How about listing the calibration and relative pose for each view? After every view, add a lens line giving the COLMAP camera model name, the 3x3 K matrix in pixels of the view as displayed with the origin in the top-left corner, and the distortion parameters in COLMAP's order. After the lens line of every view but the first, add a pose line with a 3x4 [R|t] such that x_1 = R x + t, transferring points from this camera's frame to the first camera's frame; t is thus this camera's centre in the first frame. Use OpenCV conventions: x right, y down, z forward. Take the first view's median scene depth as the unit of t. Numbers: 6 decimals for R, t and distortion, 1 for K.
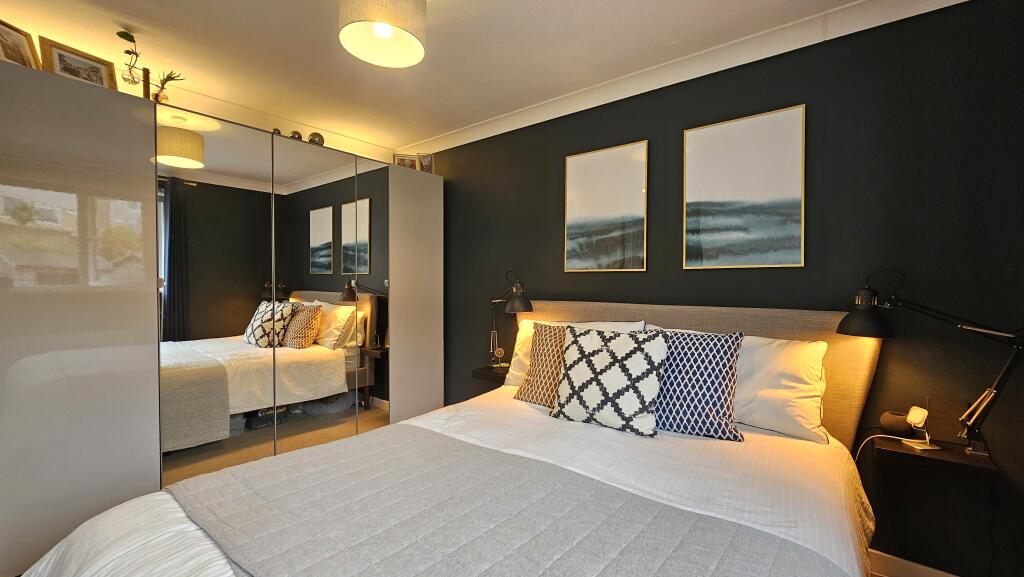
lens RADIAL K [[417.8, 0, 510.3], [0, 417.8, 291.0], [0, 0, 1]] dist [-0.001155, -0.001202]
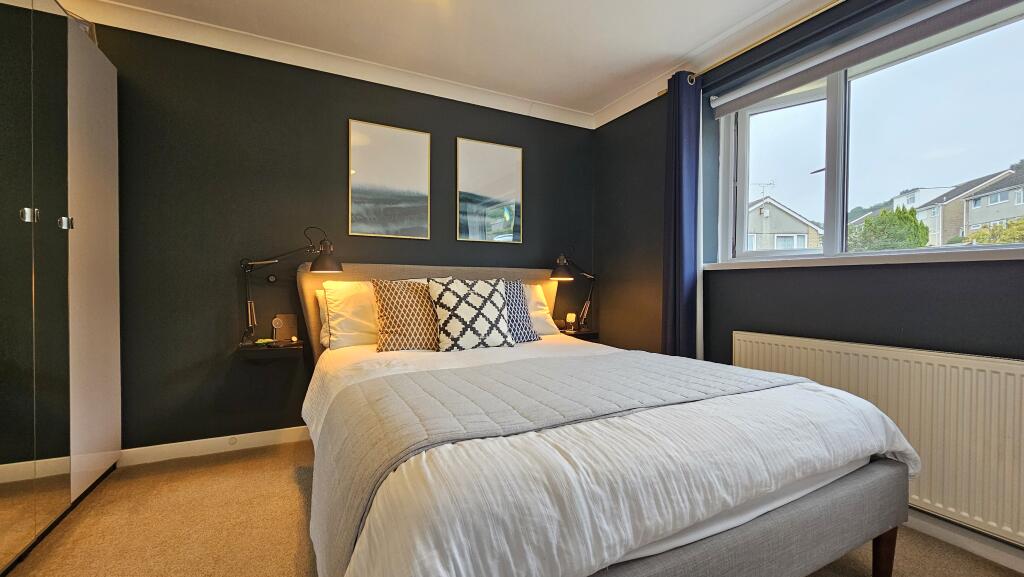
lens RADIAL K [[417.8, 0, 510.3], [0, 417.8, 291.0], [0, 0, 1]] dist [-0.001155, -0.001202]
pose [[0.409500, -0.010267, 0.912252, -0.742729], [0.018148, 0.999830, 0.003107, 0.109754], [-0.912130, 0.015283, 0.409617, 0.298461]]
